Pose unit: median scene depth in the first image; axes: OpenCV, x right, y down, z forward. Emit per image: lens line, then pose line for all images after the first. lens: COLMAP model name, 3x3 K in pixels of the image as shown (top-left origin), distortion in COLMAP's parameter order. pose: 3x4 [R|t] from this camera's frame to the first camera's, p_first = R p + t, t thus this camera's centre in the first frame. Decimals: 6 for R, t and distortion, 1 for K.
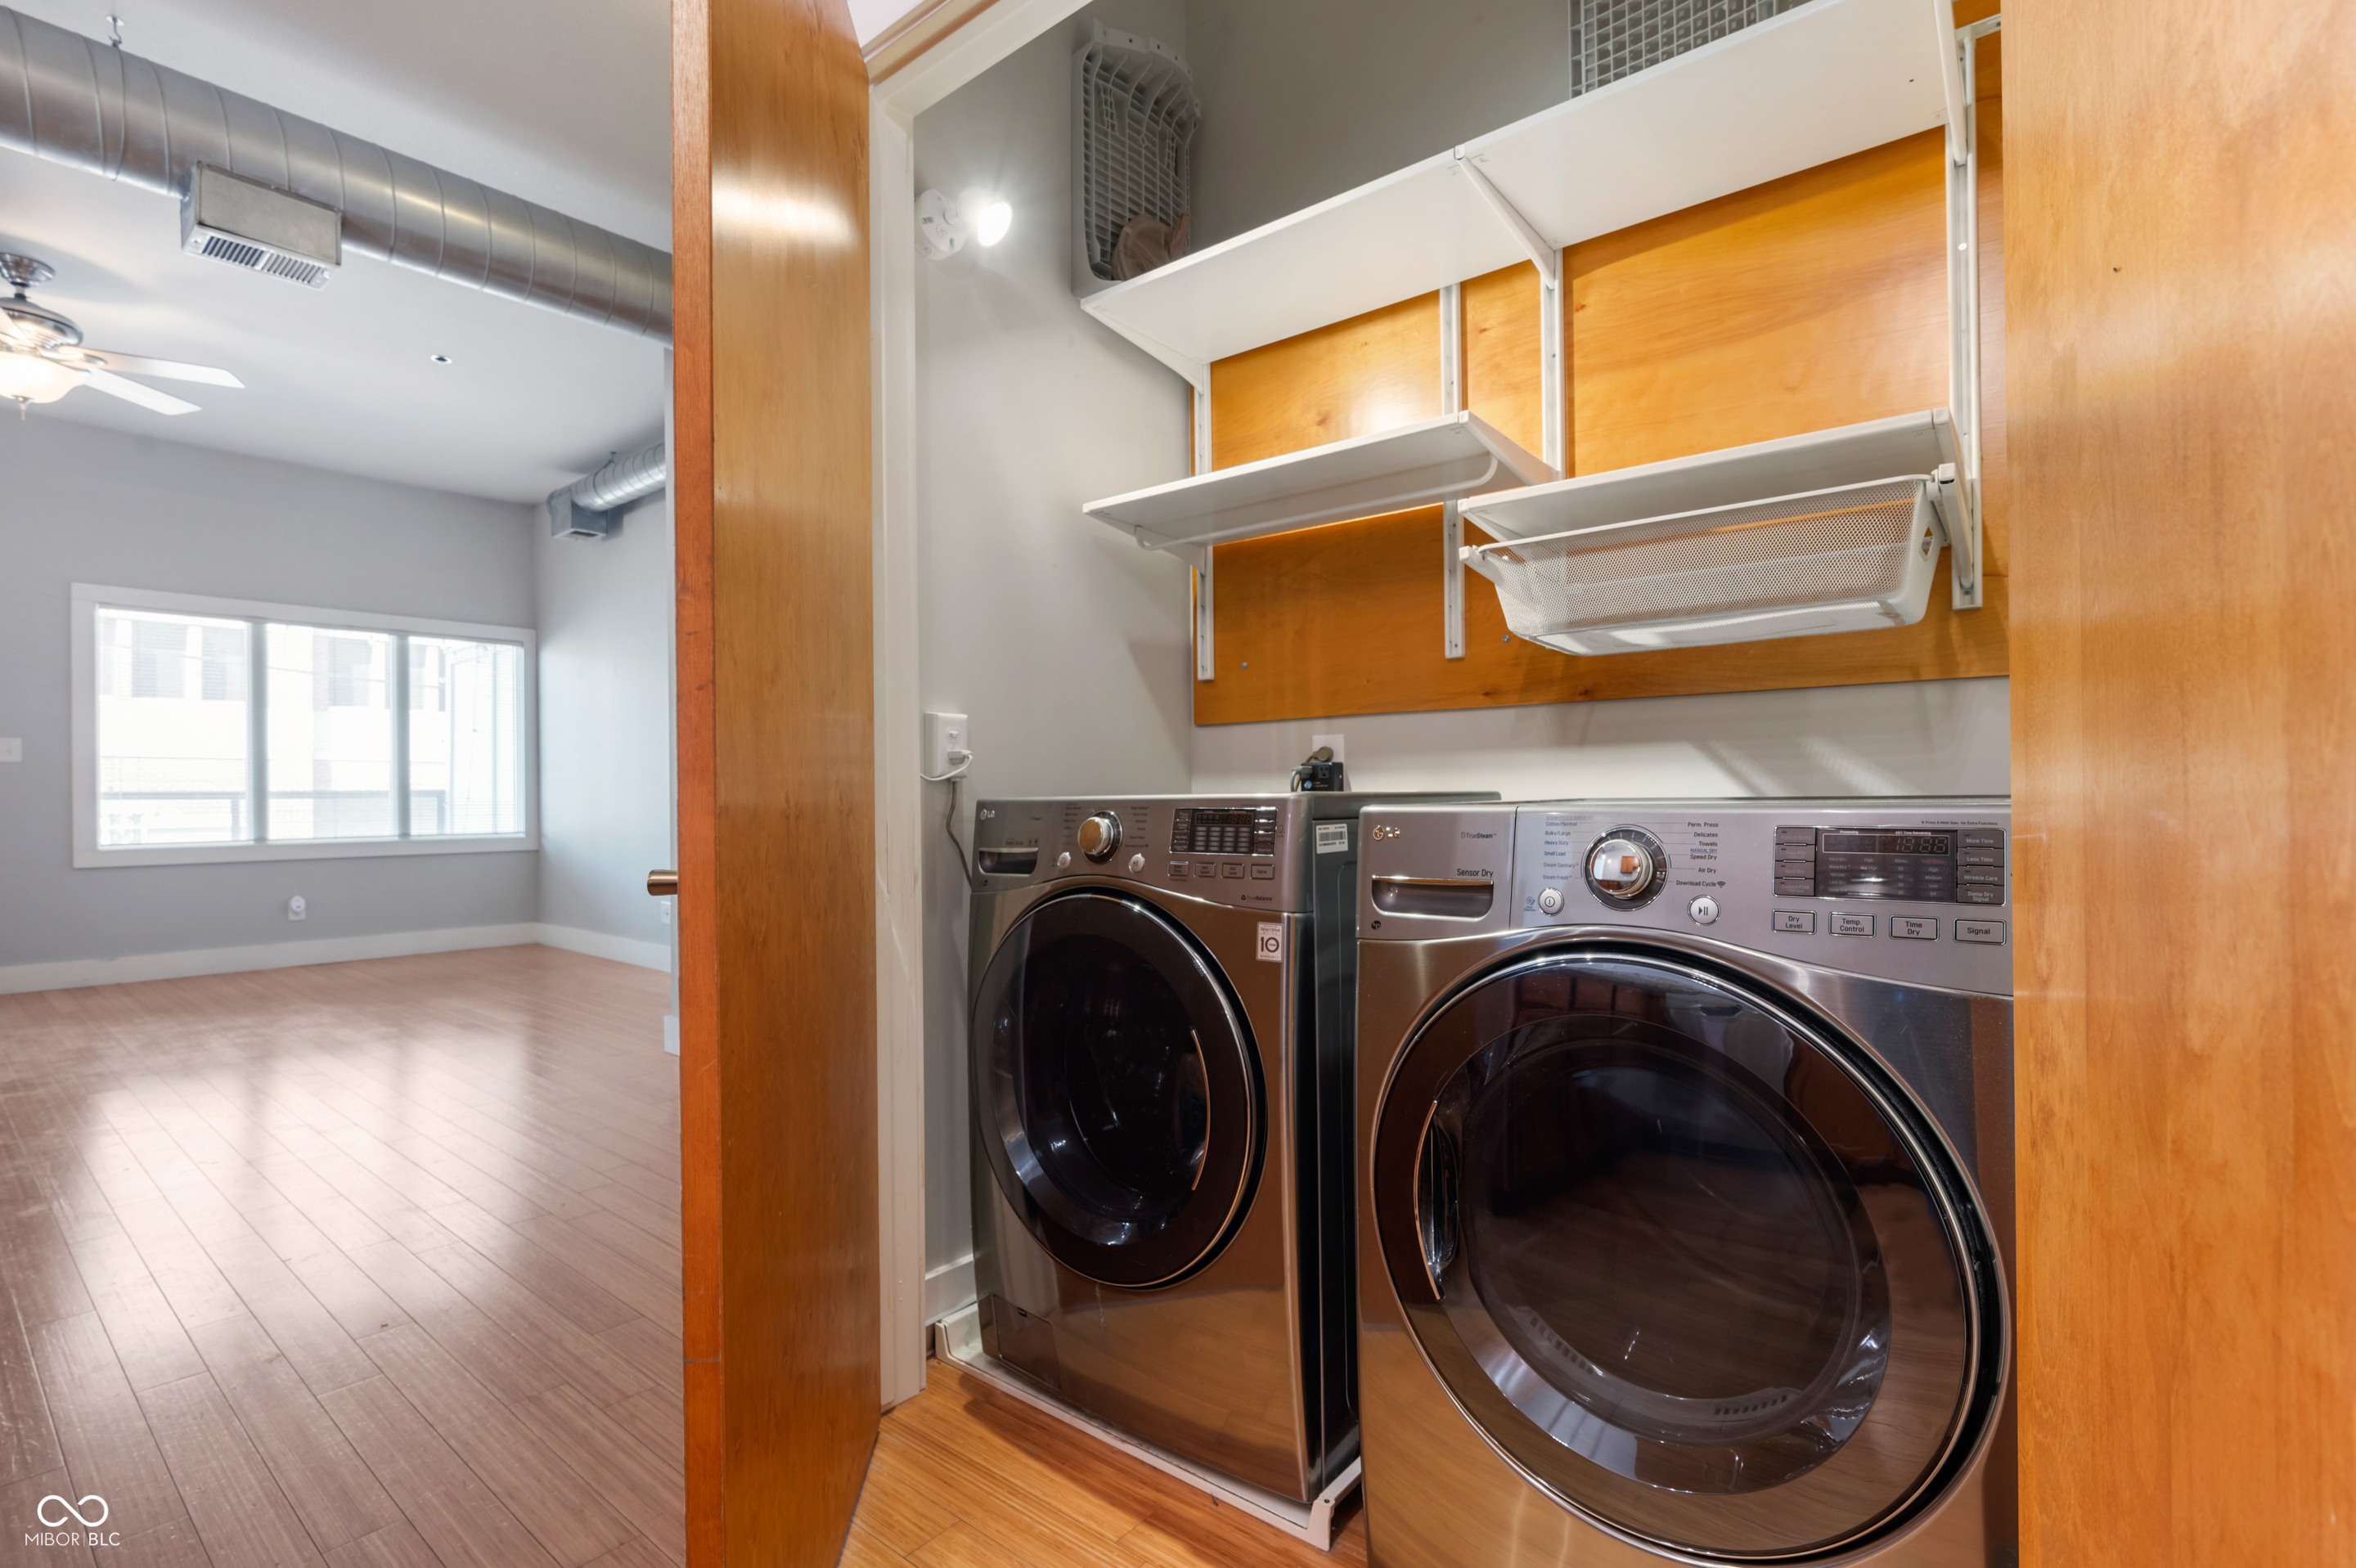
lens RADIAL K [[1070.3, 0, 1187.1], [0, 1070.3, 785.5], [0, 0, 1]] dist [0.004147, 0.000268]
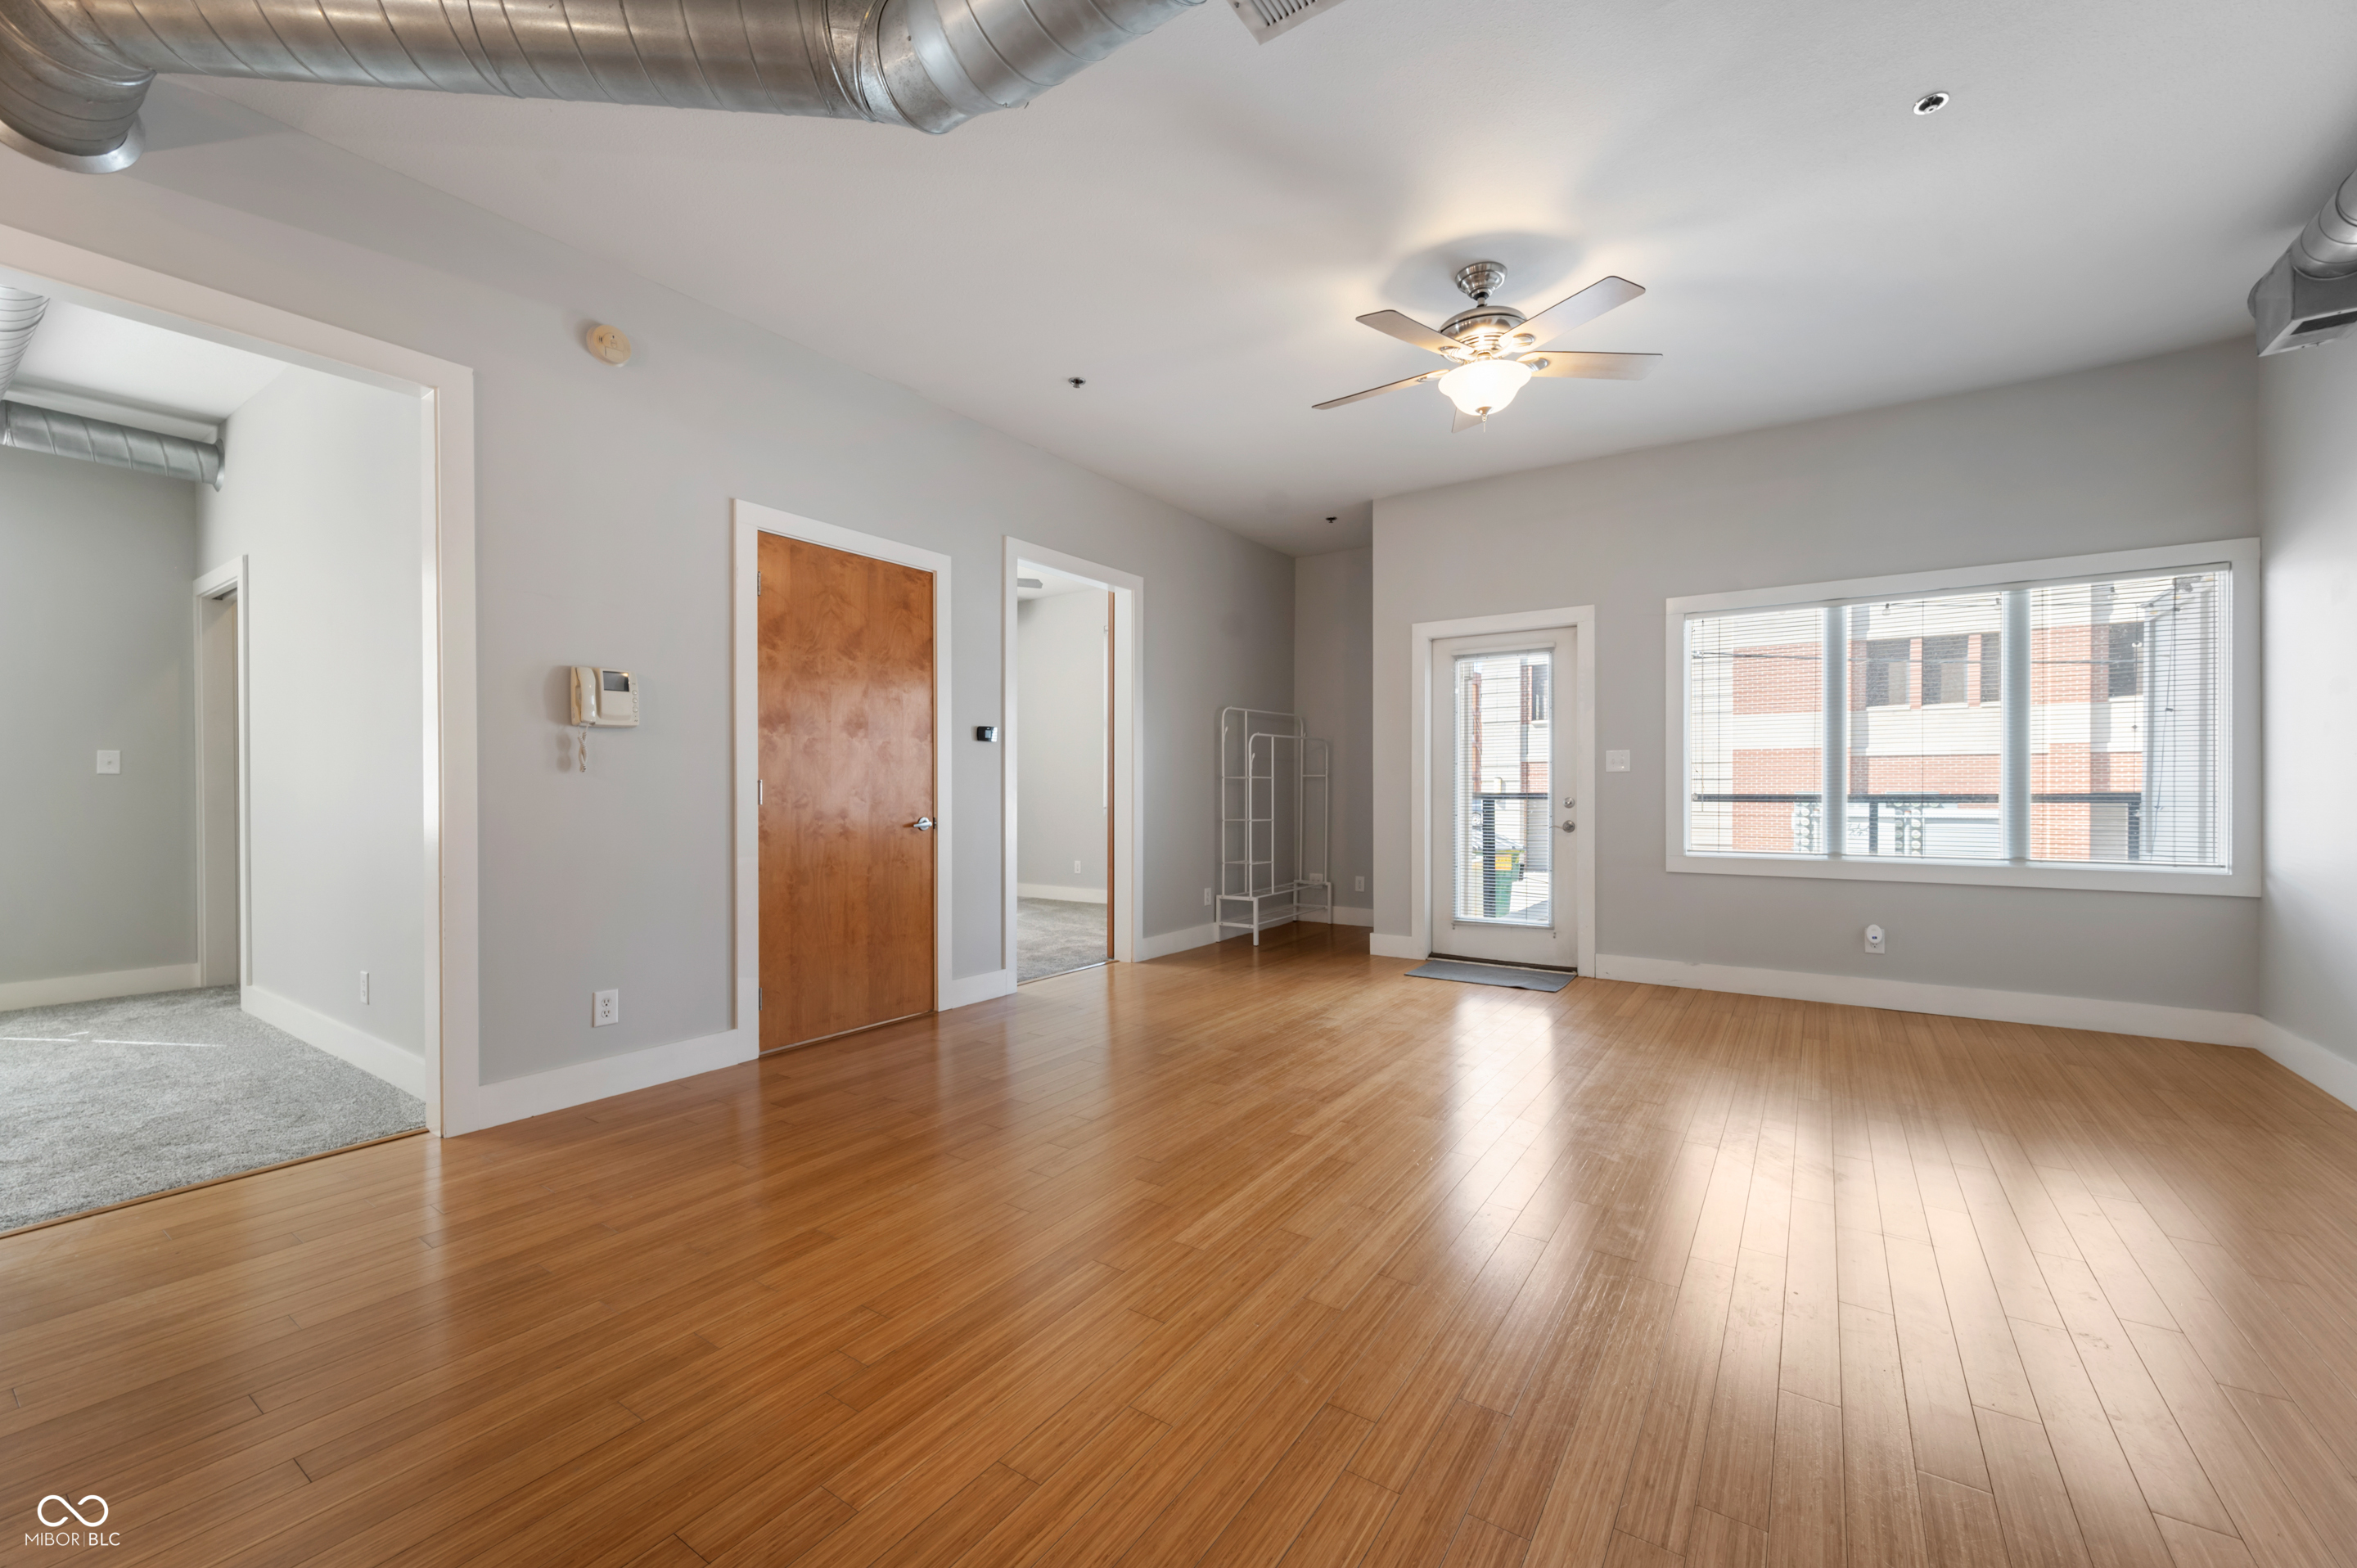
lens RADIAL K [[953.1, 0, 1192.3], [0, 953.1, 790.9], [0, 0, 1]] dist [0.014817, 0.000391]
pose [[0.100608, 0.002844, -0.994922, -0.139493], [0.004057, 0.999986, 0.003269, -0.005721], [0.994918, -0.004365, 0.100595, 0.397656]]
